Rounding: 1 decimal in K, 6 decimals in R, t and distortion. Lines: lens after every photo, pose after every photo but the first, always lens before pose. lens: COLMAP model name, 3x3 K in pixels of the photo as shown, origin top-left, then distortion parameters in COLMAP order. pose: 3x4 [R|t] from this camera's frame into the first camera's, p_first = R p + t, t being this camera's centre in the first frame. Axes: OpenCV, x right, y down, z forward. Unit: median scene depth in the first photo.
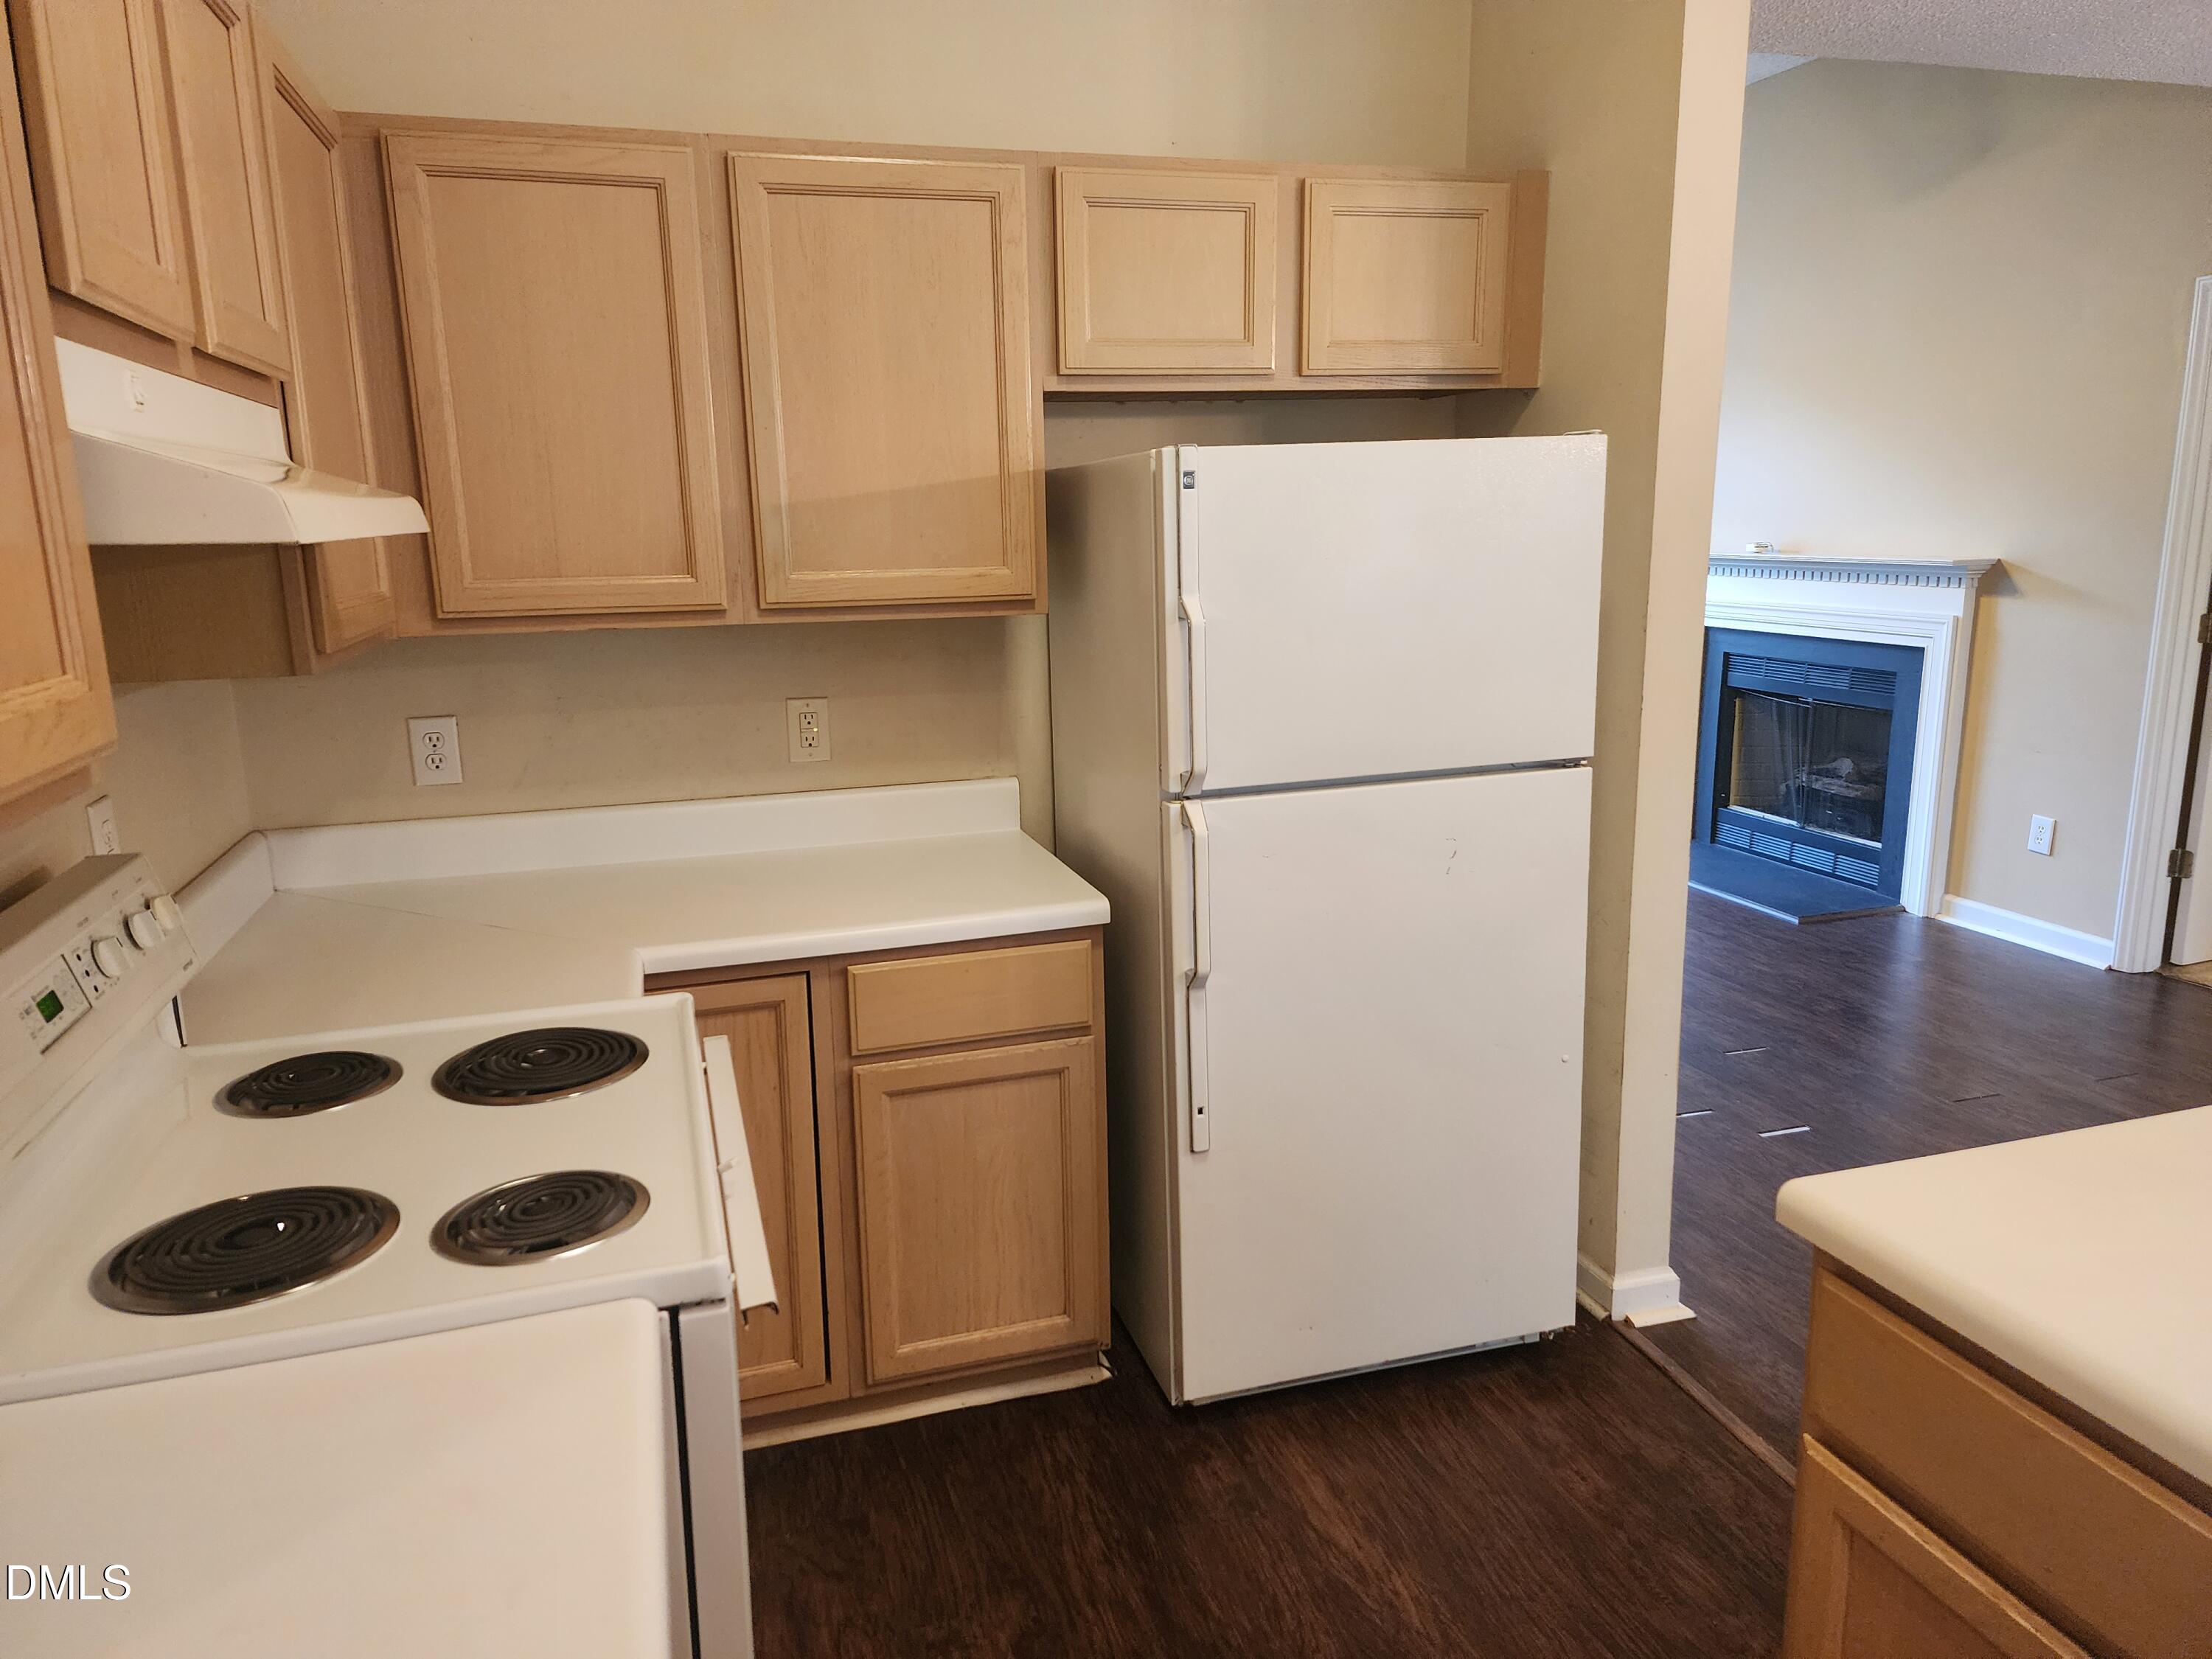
lens RADIAL K [[1482.3, 0, 1077.5], [0, 1482.3, 824.3], [0, 0, 1]] dist [0.114858, -0.079935]
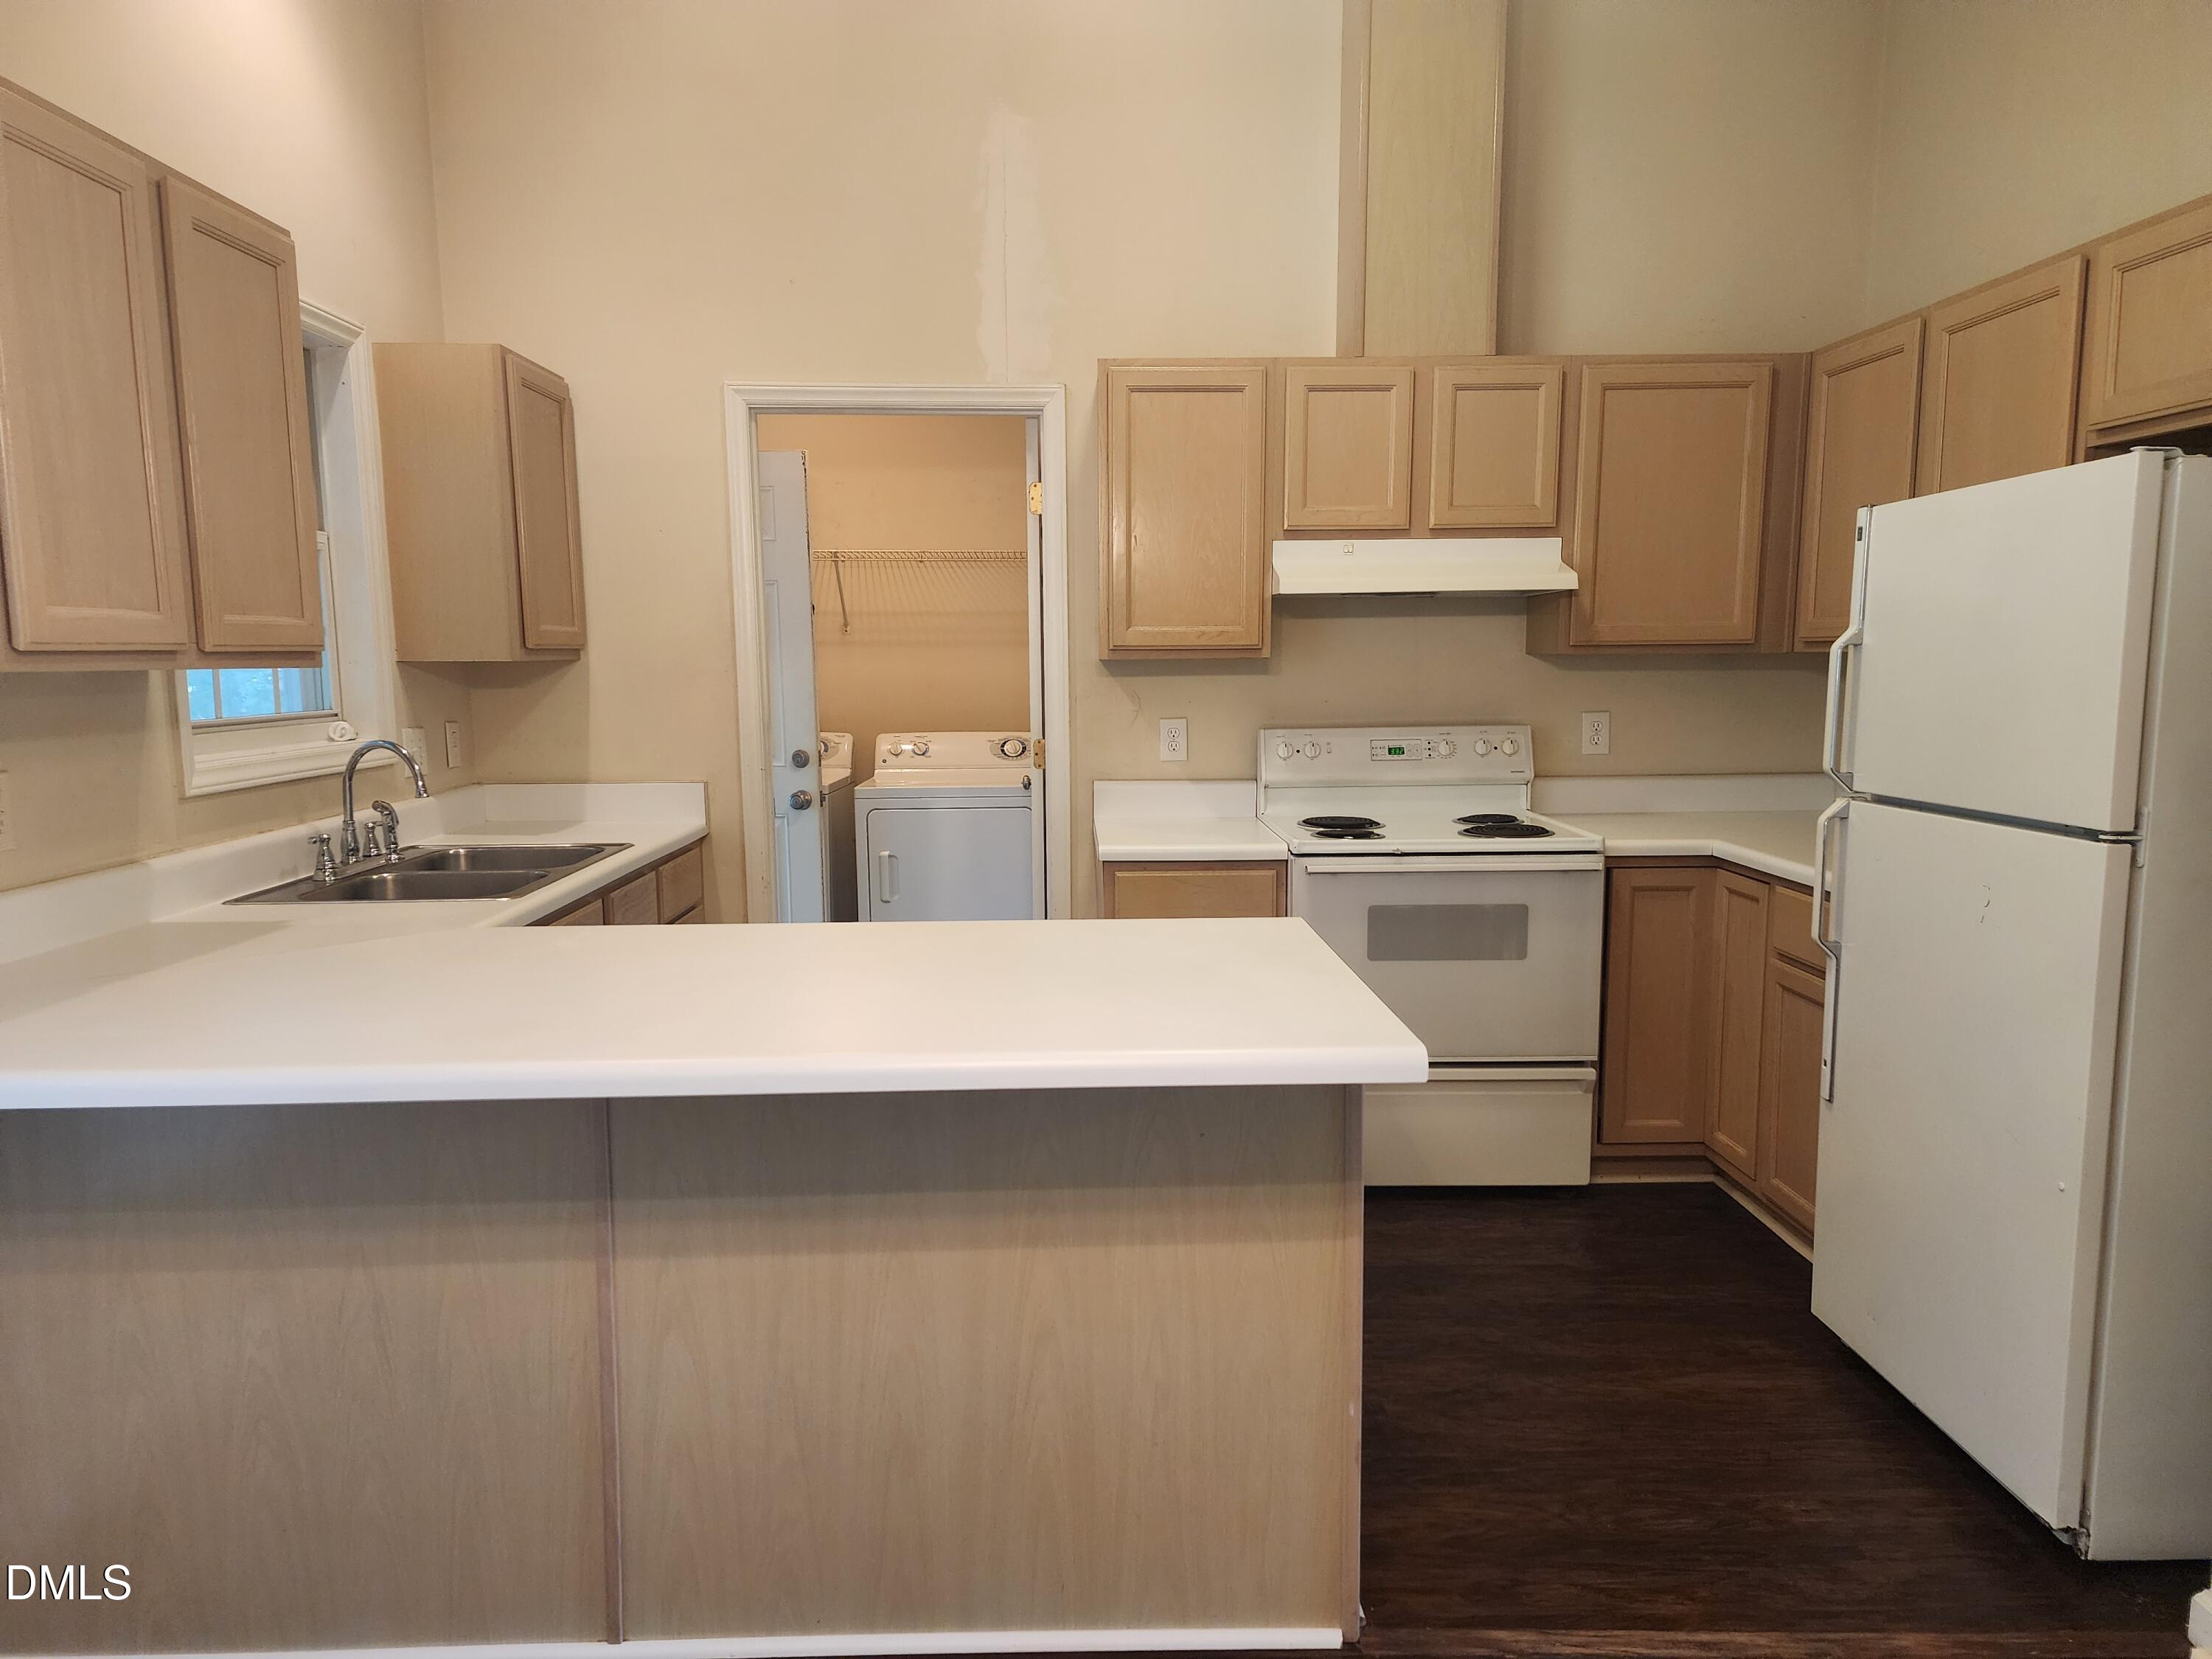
lens RADIAL K [[1464.3, 0, 1109.3], [0, 1464.3, 838.9], [0, 0, 1]] dist [0.092234, -0.077767]
pose [[-0.264235, 0.142462, -0.953879, 0.982575], [-0.188426, 0.962346, 0.195923, -0.076372], [0.945873, 0.231505, -0.227442, 0.507308]]
